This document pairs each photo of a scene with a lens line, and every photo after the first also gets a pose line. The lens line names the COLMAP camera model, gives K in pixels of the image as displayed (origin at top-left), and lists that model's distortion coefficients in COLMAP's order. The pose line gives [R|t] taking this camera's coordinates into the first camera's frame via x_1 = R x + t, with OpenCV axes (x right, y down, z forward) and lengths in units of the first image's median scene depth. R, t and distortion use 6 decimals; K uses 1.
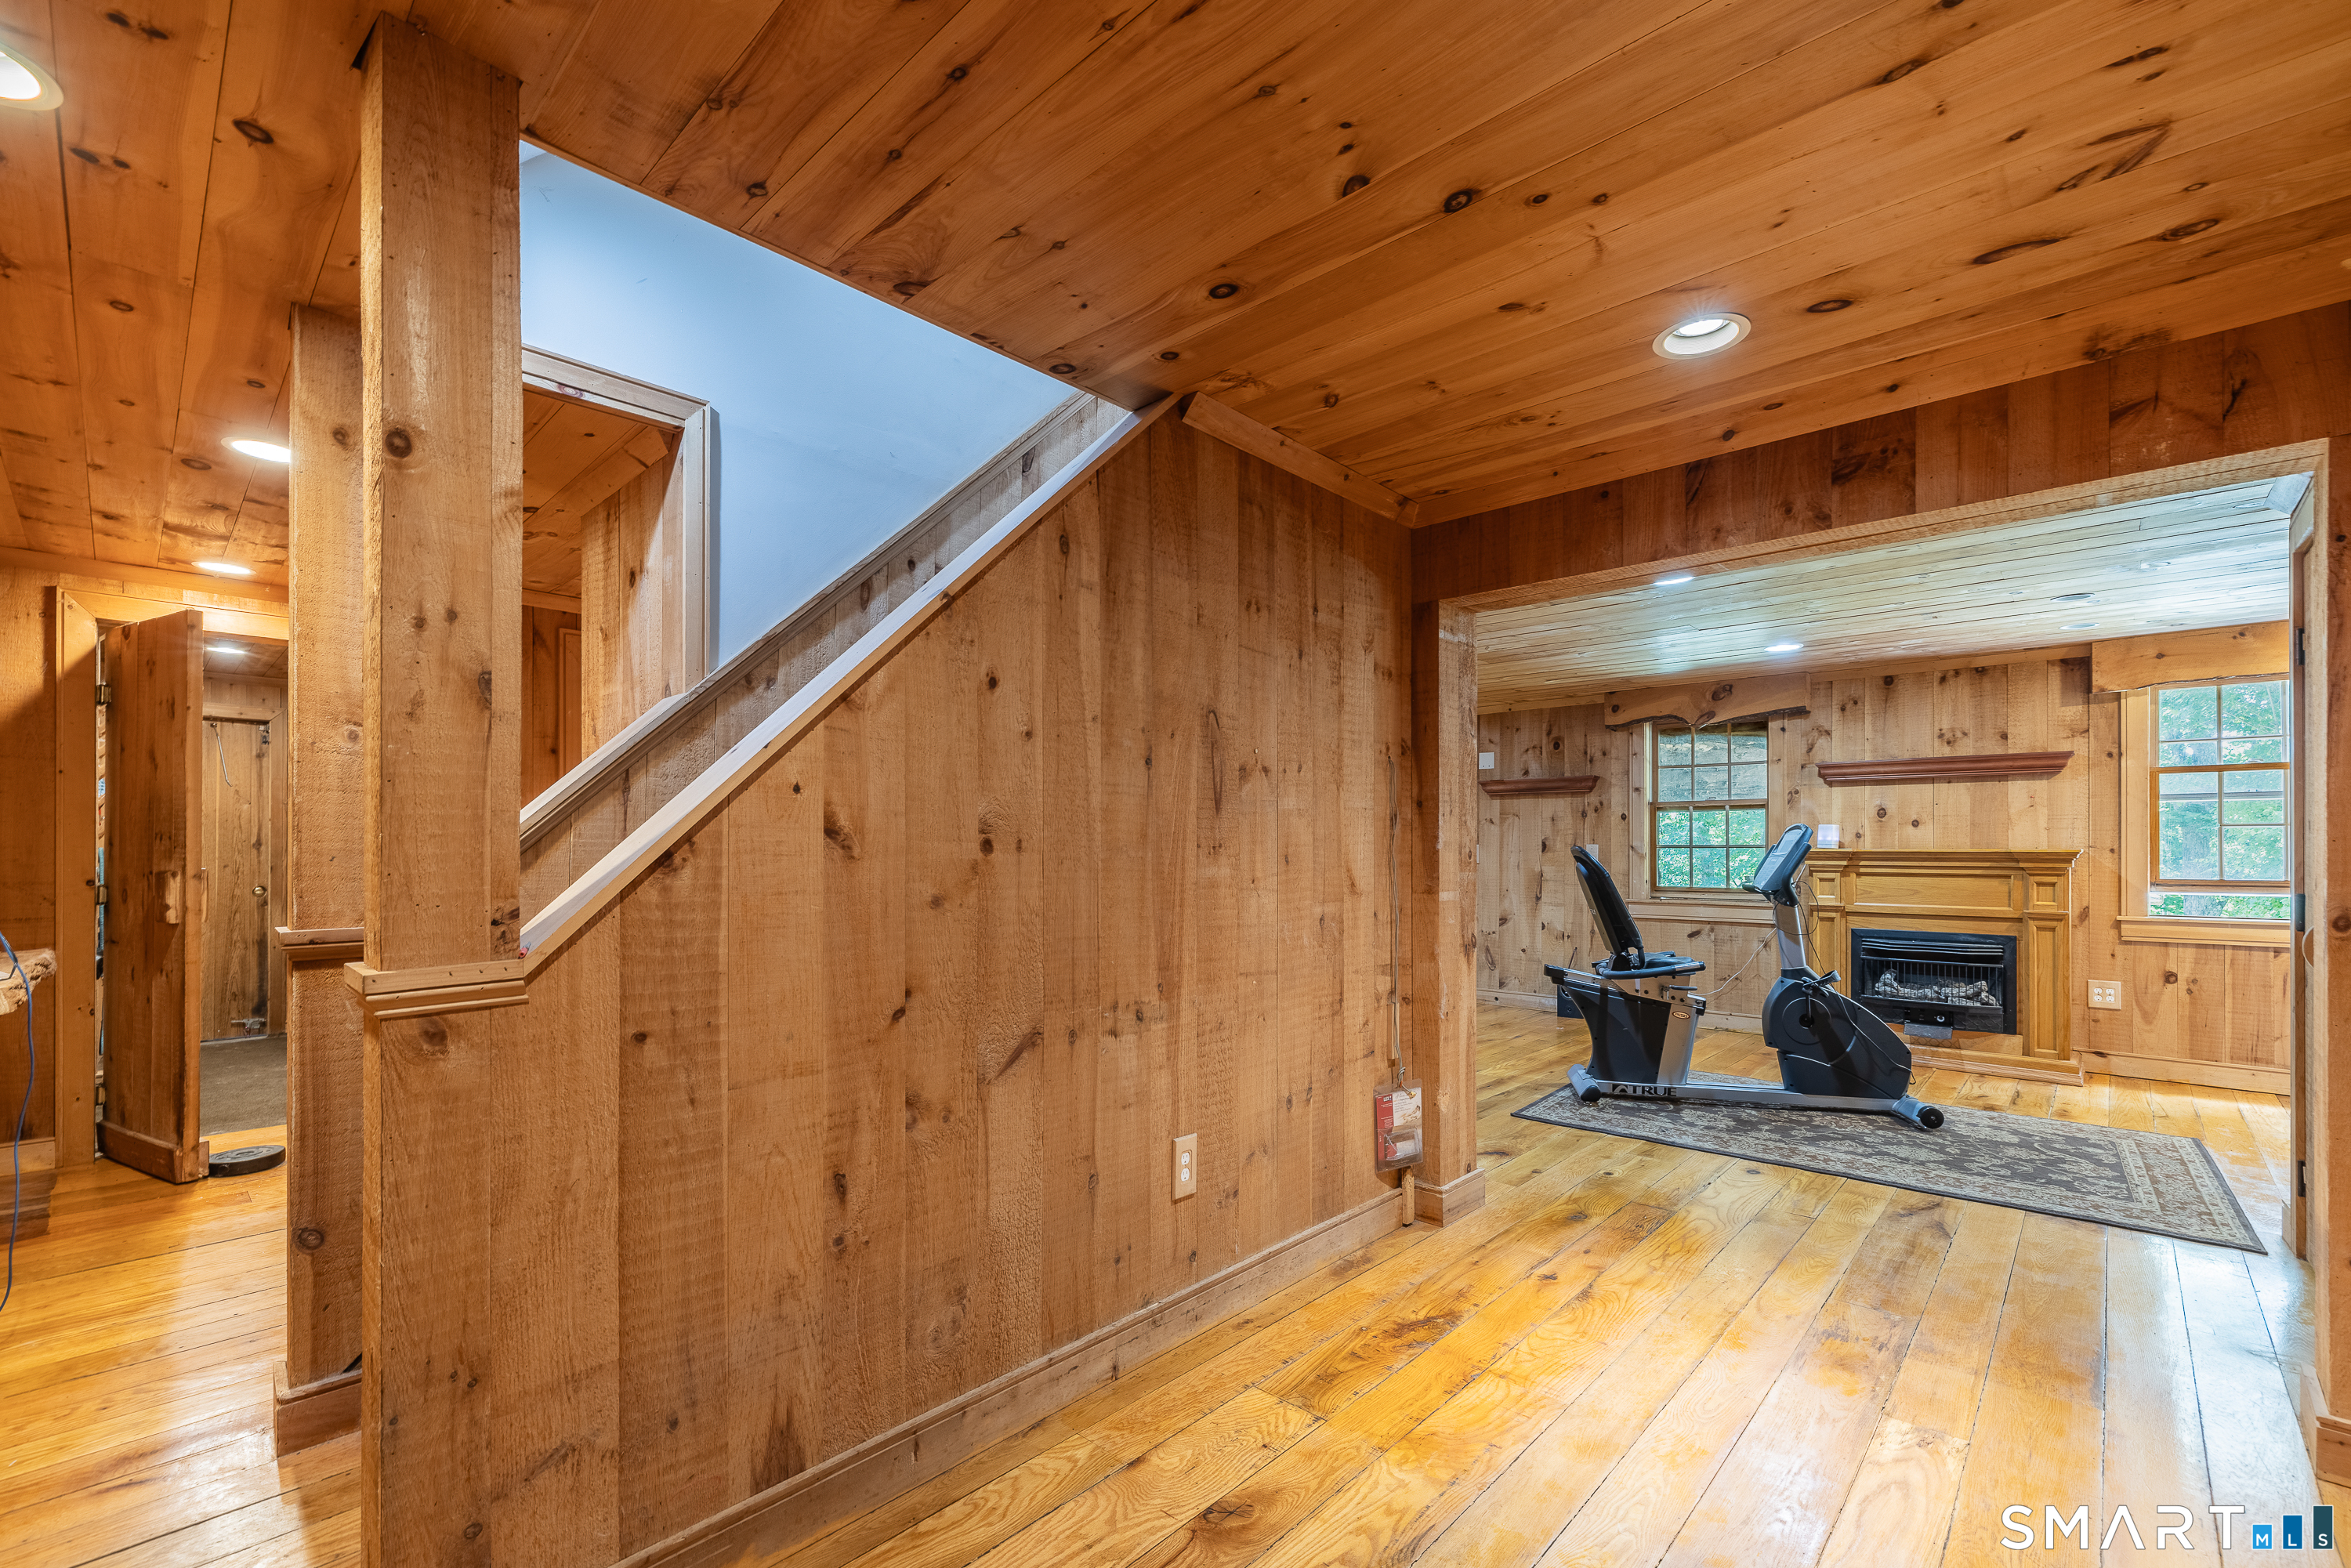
lens RADIAL K [[1015.2, 0, 1154.7], [0, 1015.2, 843.3], [0, 0, 1]] dist [0.000001, -0.000088]
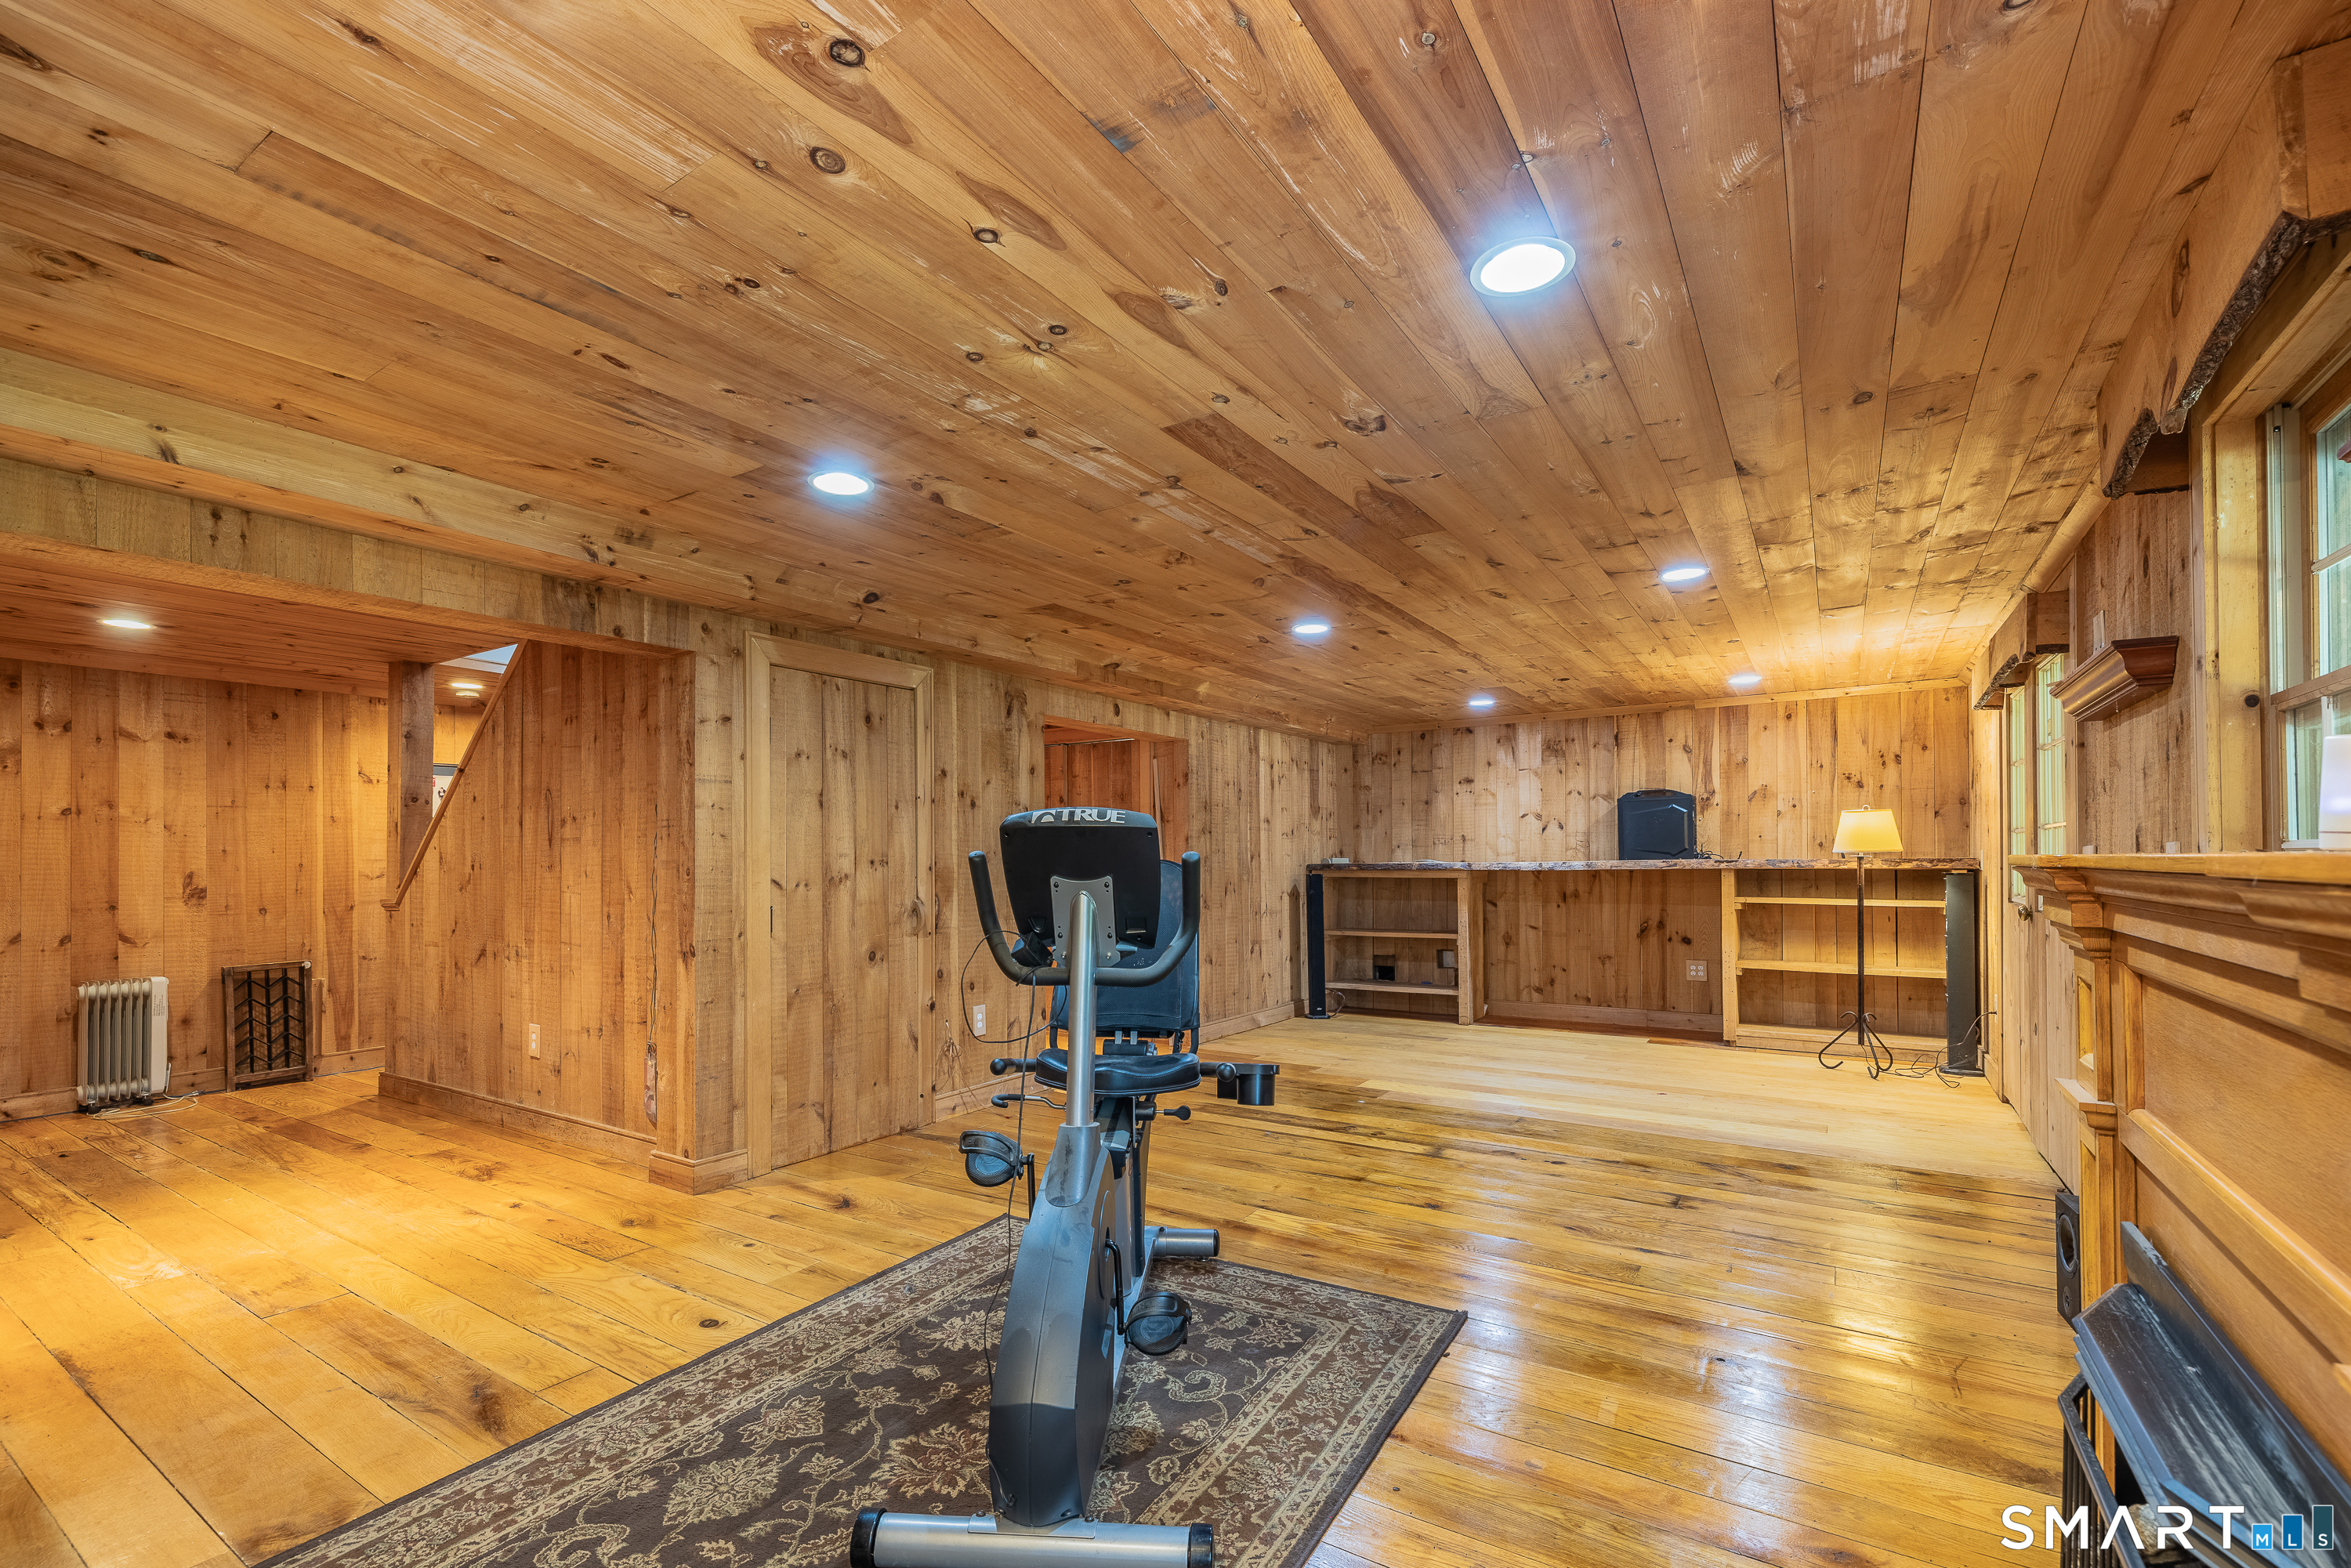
lens RADIAL K [[994.6, 0, 1177.4], [0, 994.6, 841.7], [0, 0, 1]] dist [-0.000425, 0.000006]
pose [[0.189409, -0.022406, -0.981643, 0.921567], [0.013192, 0.999707, -0.020273, 0.004899], [0.981810, -0.009110, 0.189650, 0.820805]]
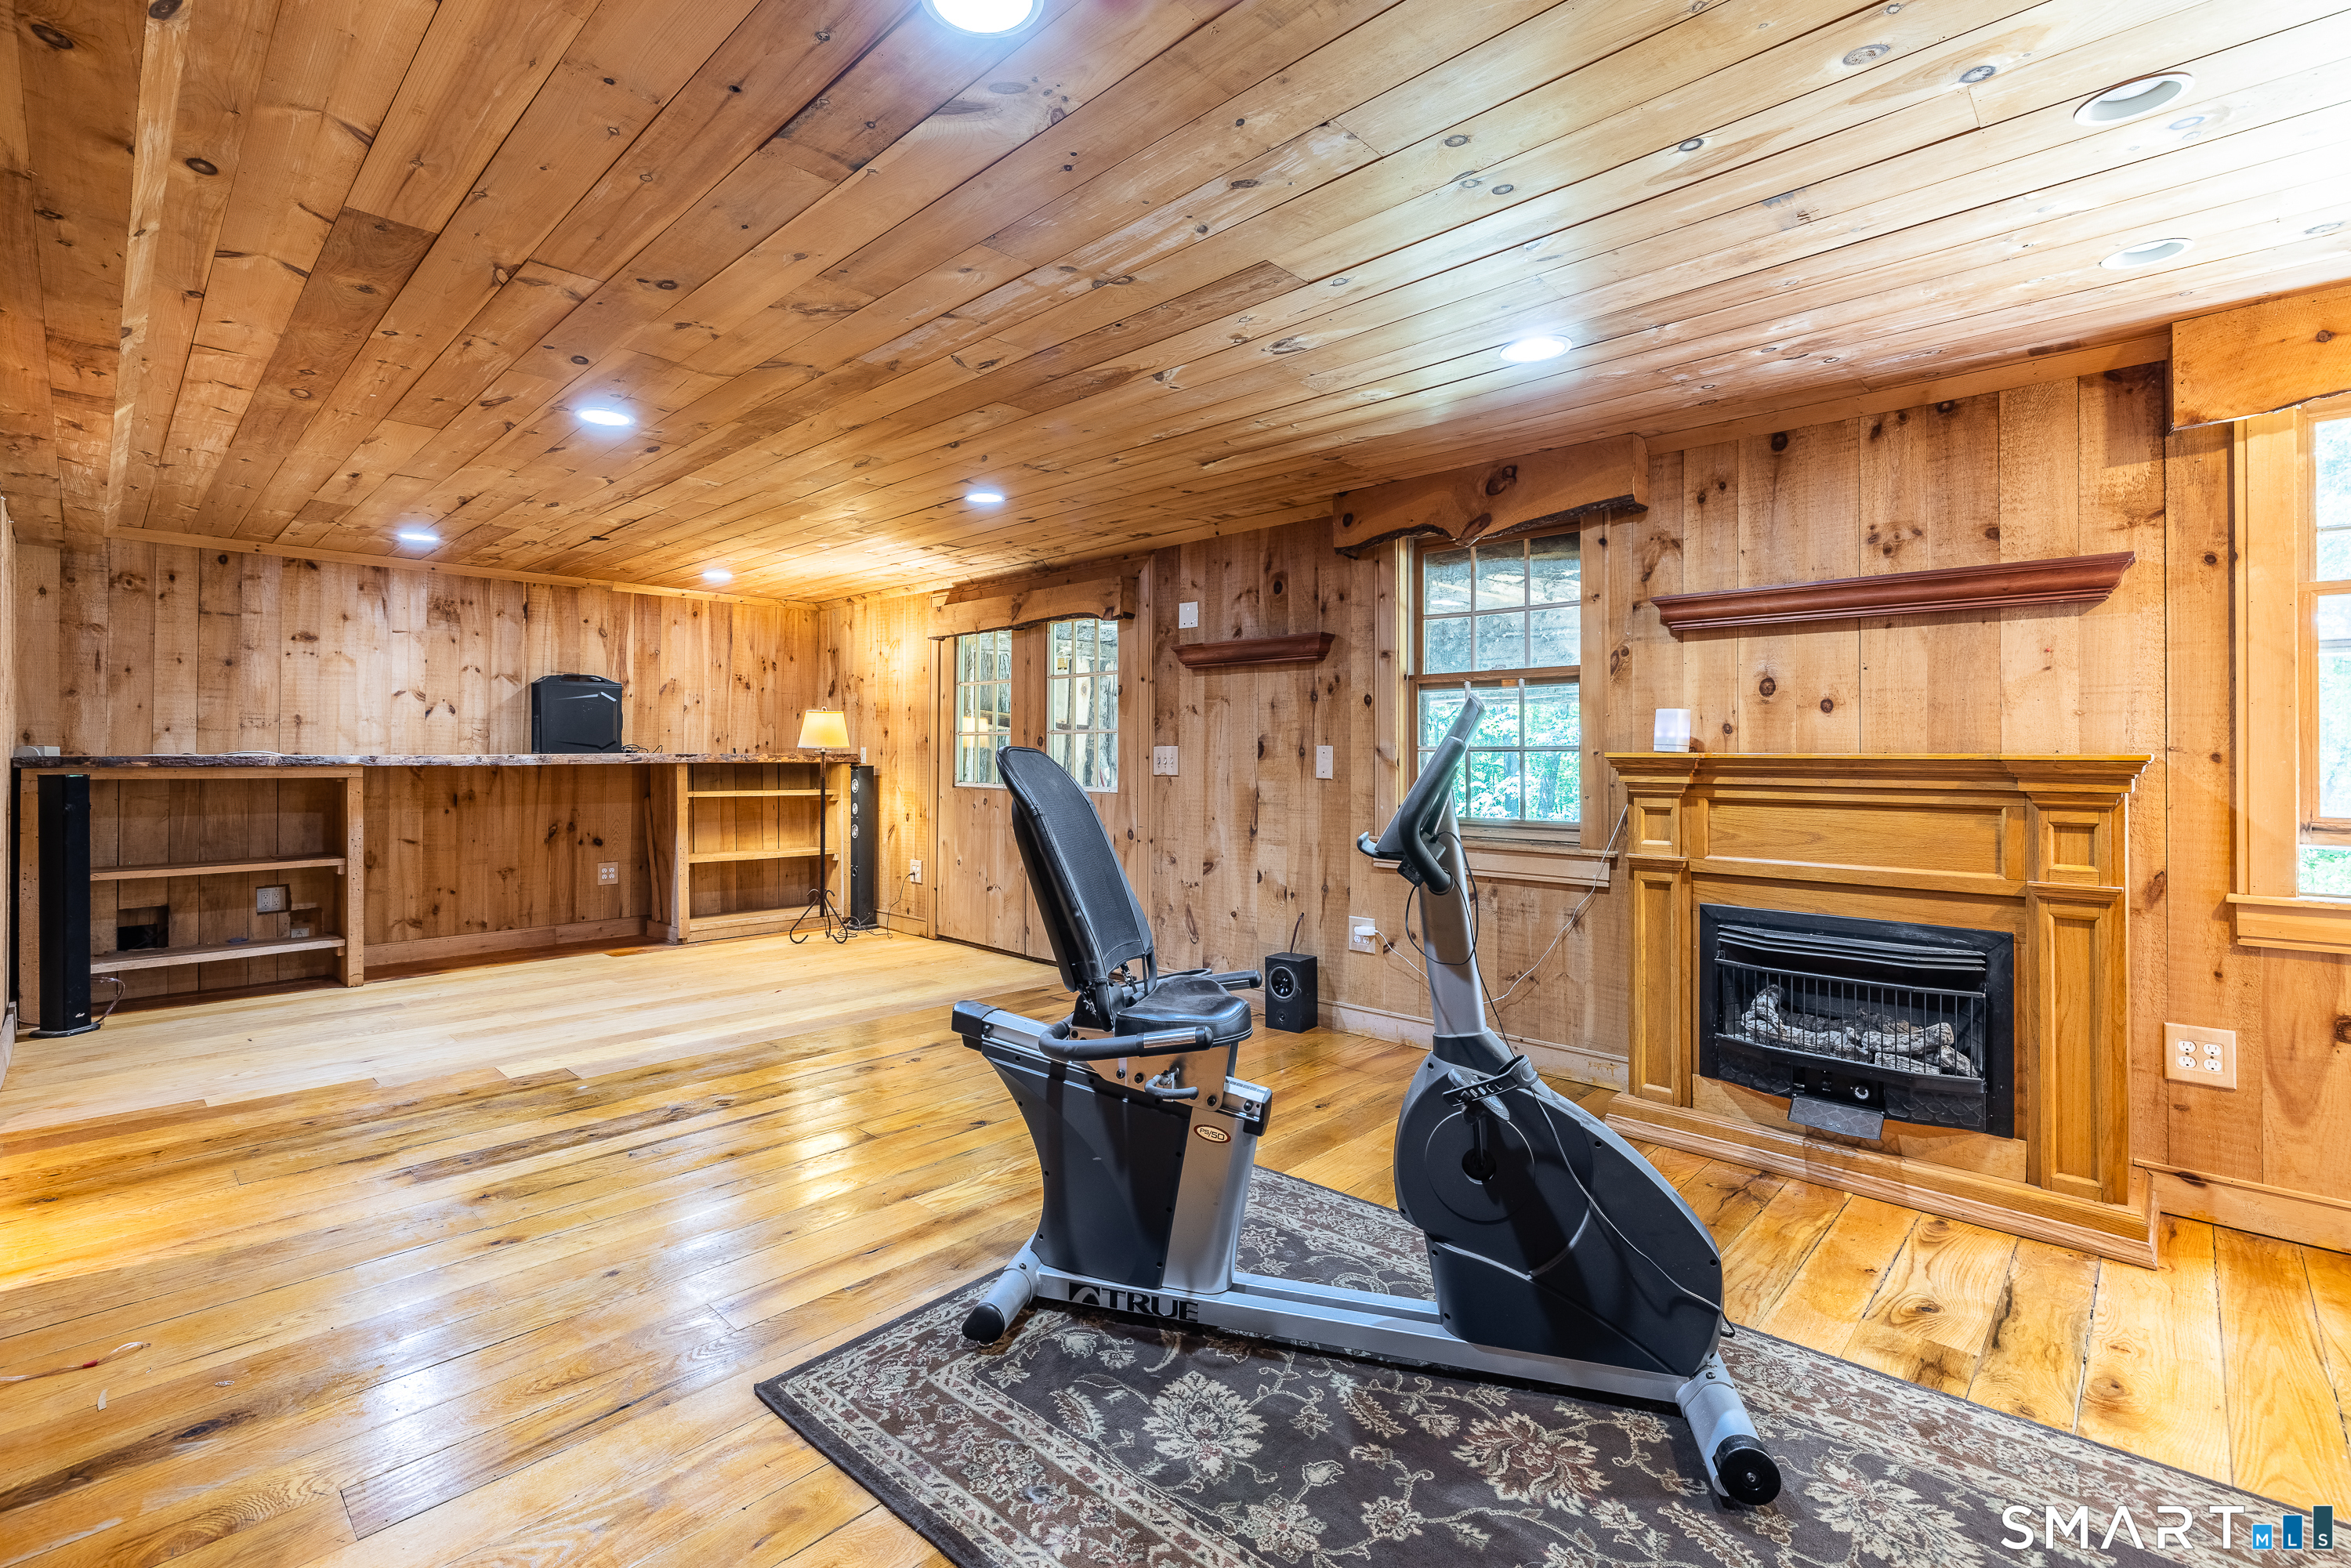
lens RADIAL K [[1065.9, 0, 1104.6], [0, 1065.9, 742.5], [0, 0, 1]] dist [-0.000261, -0.000255]
pose [[0.999560, 0.000120, -0.029653, 0.421958], [-0.000230, 0.999993, -0.003719, 0.002158], [0.029653, 0.003724, 0.999553, 0.468970]]
